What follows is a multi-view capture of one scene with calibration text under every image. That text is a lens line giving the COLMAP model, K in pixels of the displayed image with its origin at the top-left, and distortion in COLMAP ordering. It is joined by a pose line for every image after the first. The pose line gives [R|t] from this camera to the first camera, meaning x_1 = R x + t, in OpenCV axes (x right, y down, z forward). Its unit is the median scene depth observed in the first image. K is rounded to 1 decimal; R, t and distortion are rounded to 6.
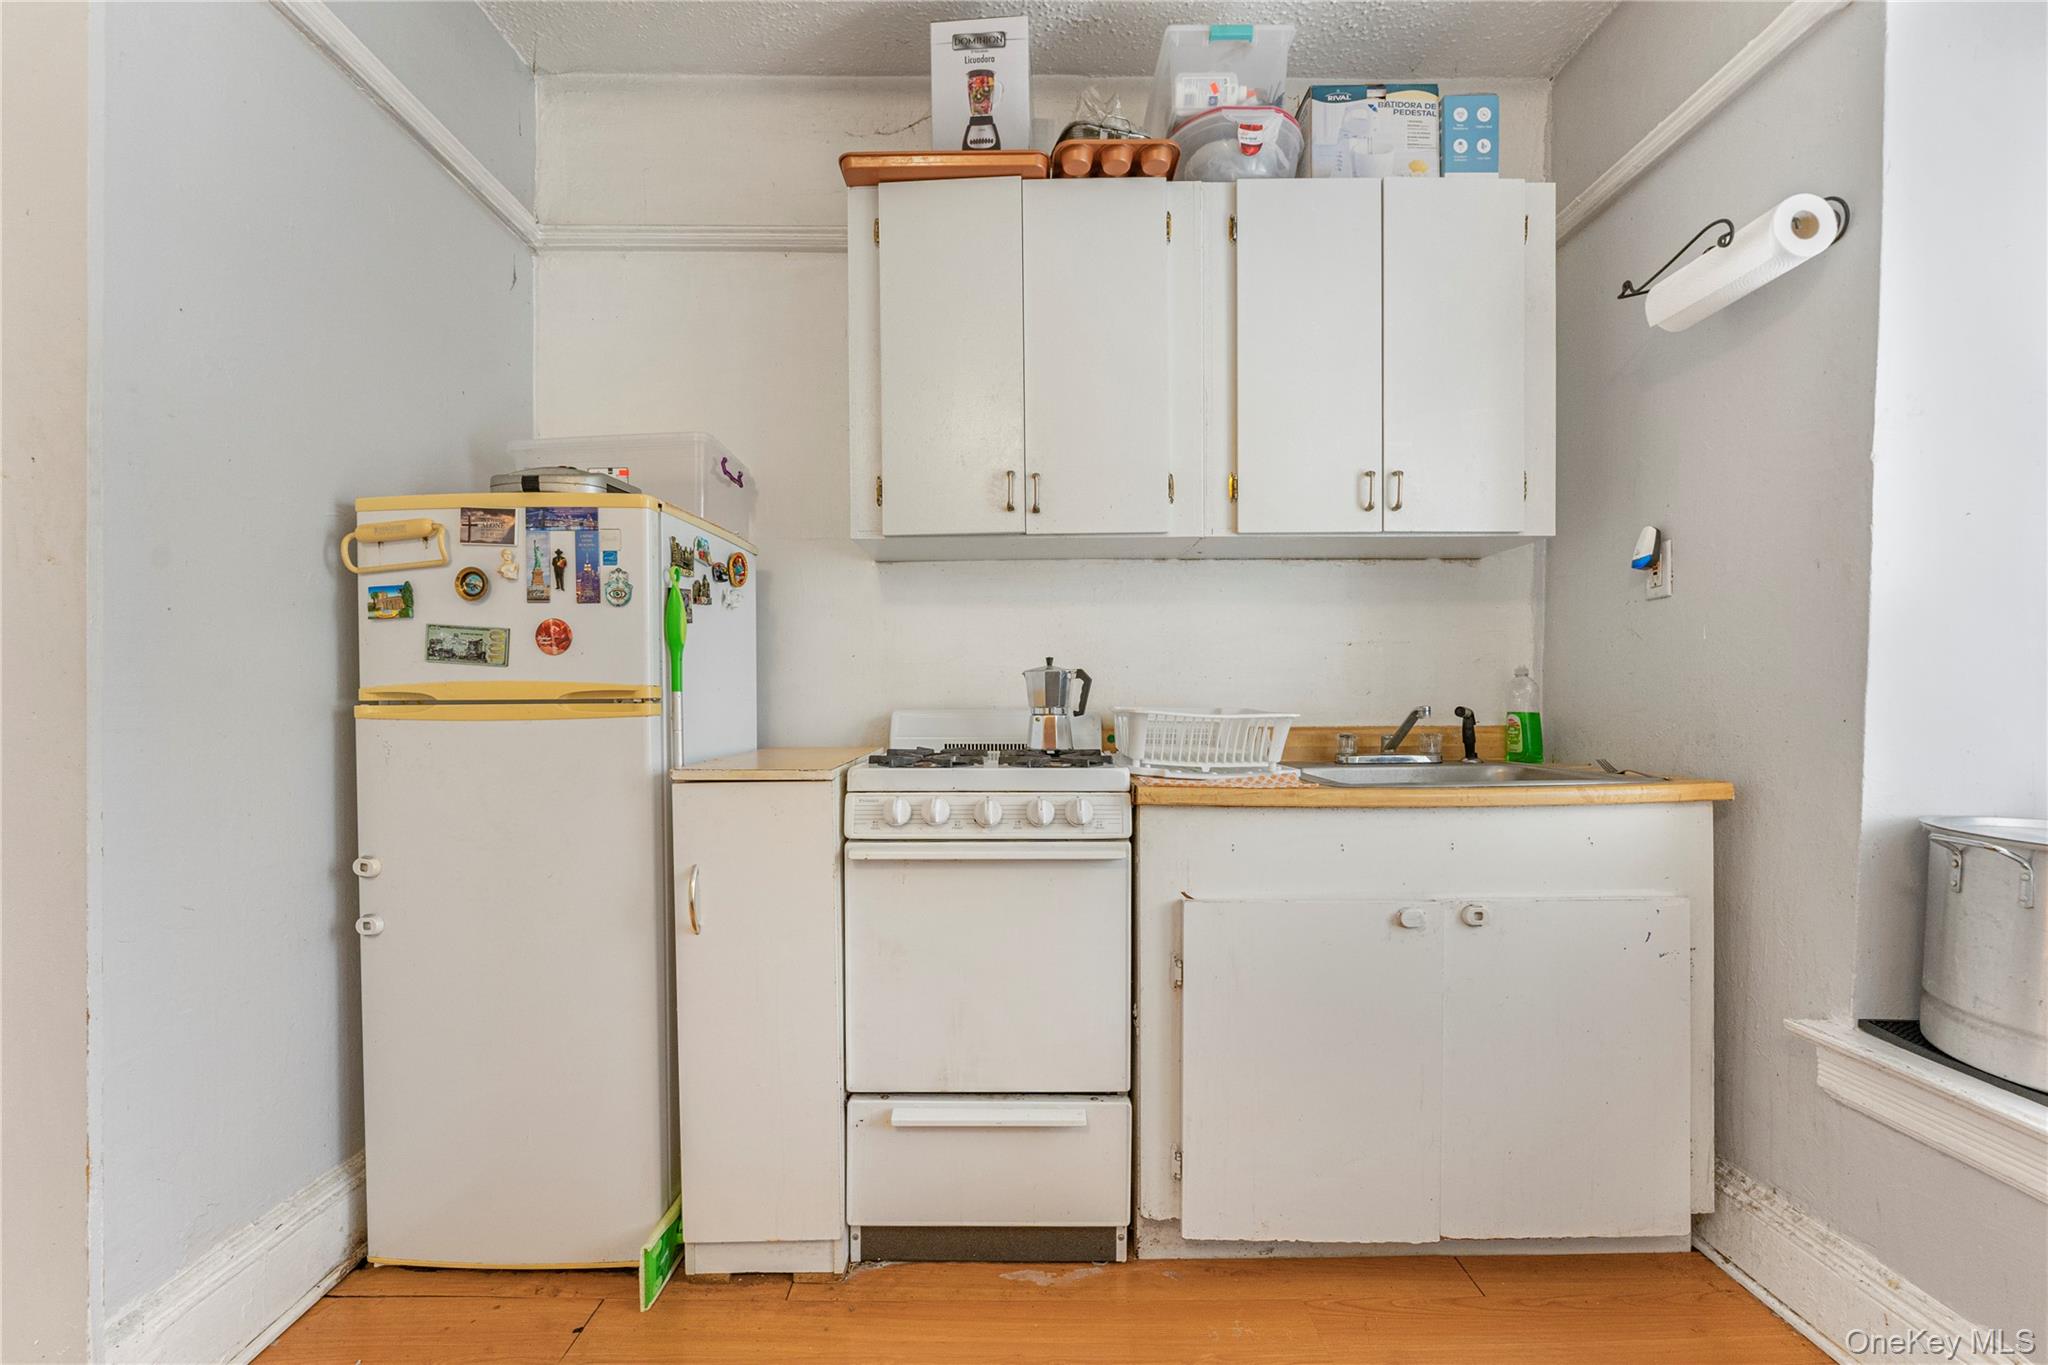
lens RADIAL K [[838.2, 0, 1011.1], [0, 838.2, 711.0], [0, 0, 1]] dist [-0.003547, -0.000399]
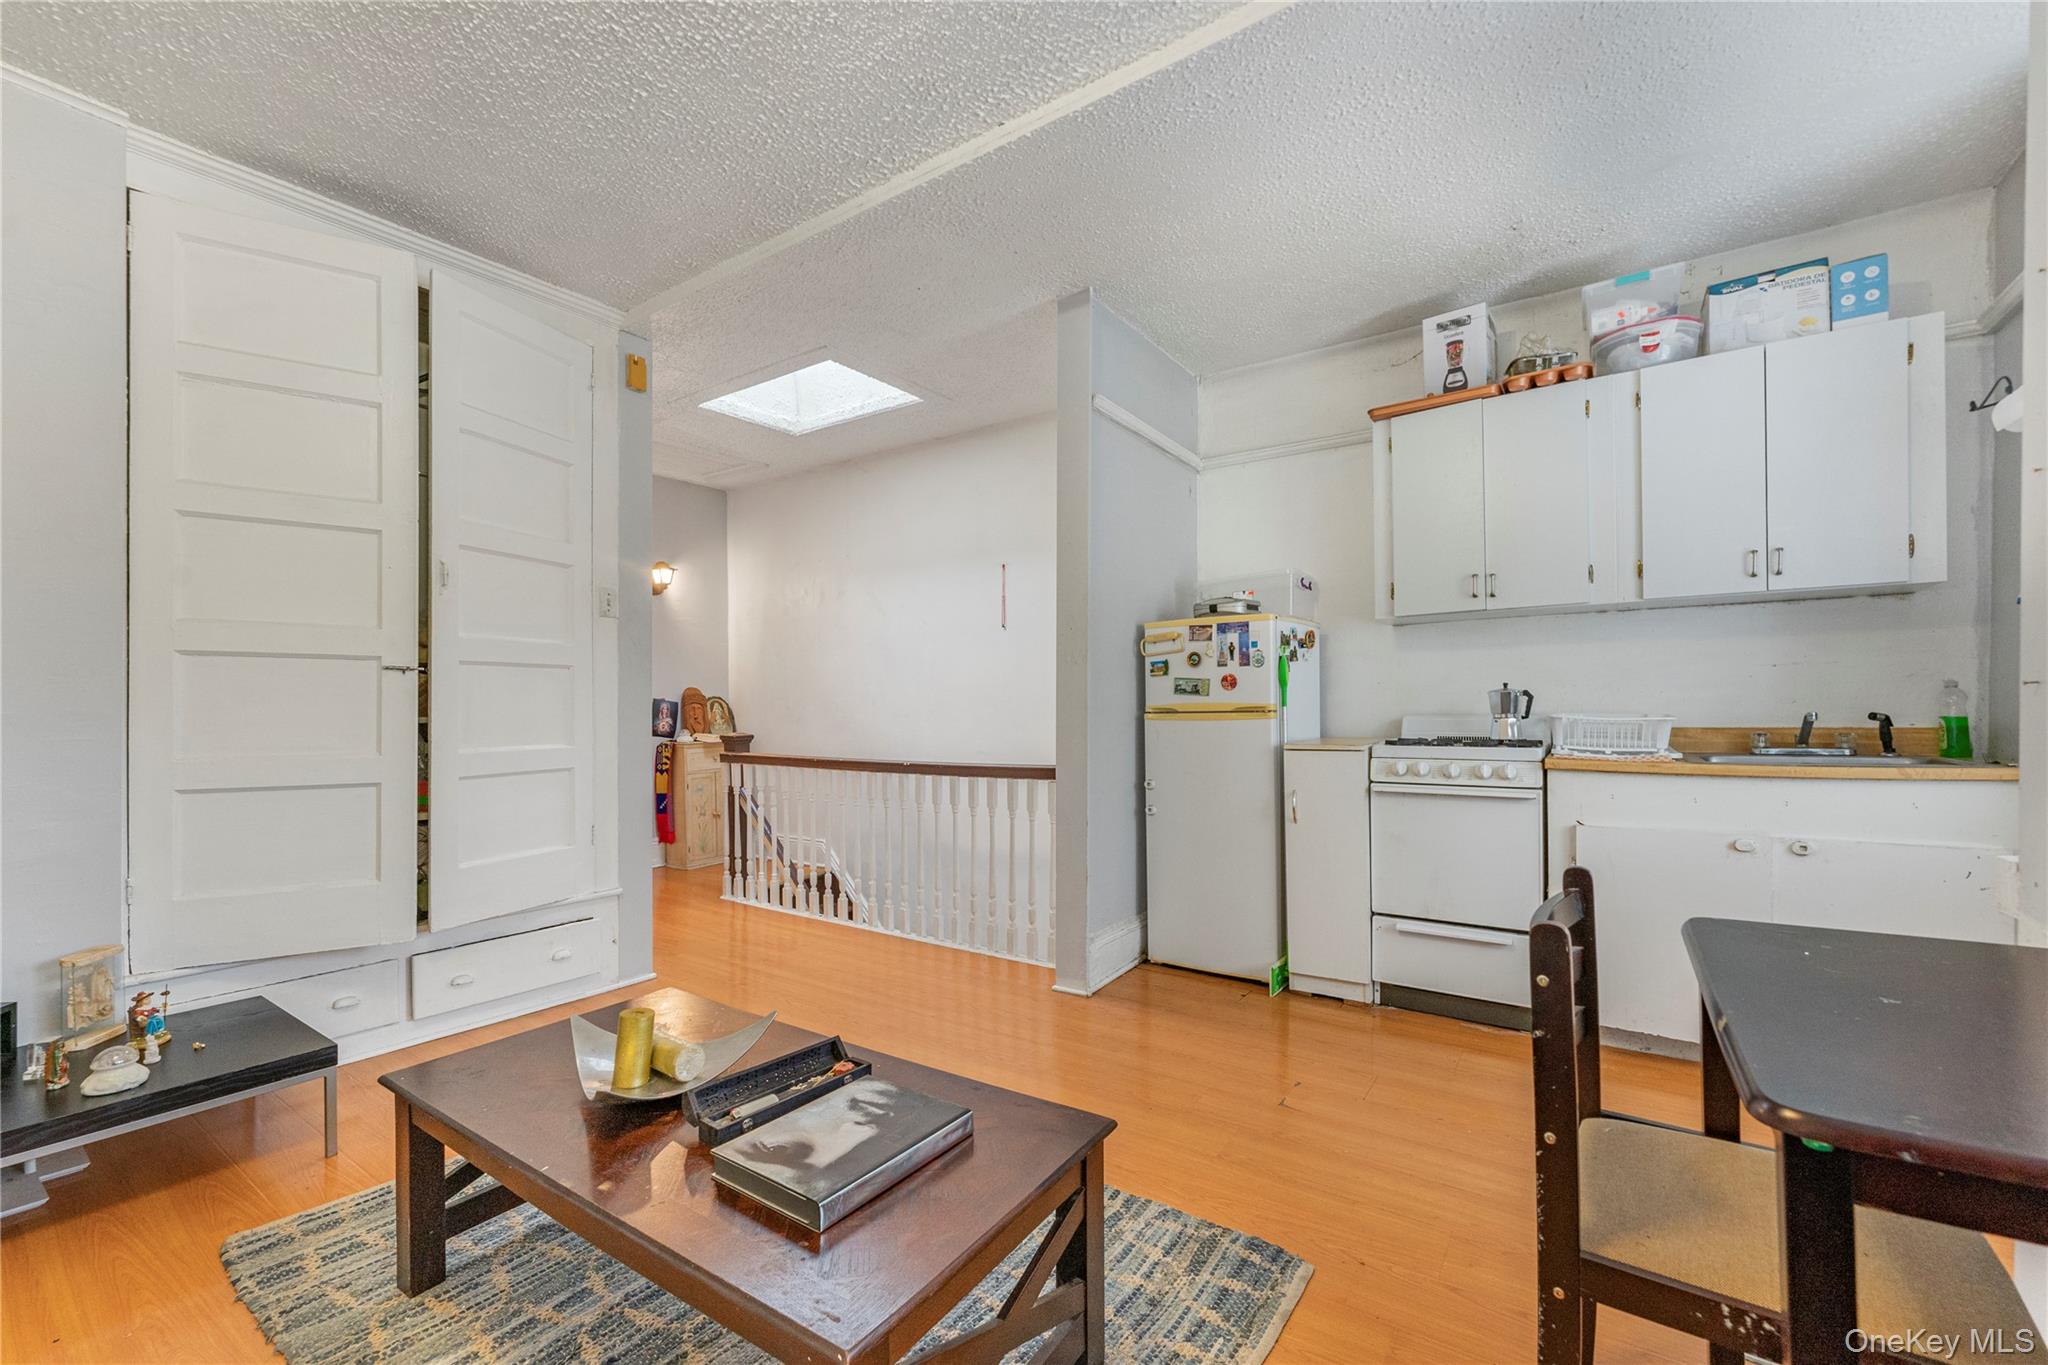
lens RADIAL K [[838.2, 0, 1029.4], [0, 838.2, 712.7], [0, 0, 1]] dist [-0.003547, -0.000399]
pose [[0.825657, -0.003316, -0.564162, 0.218142], [0.000324, 0.999985, -0.005403, 0.001977], [0.564172, 0.004278, 0.825646, -0.938830]]
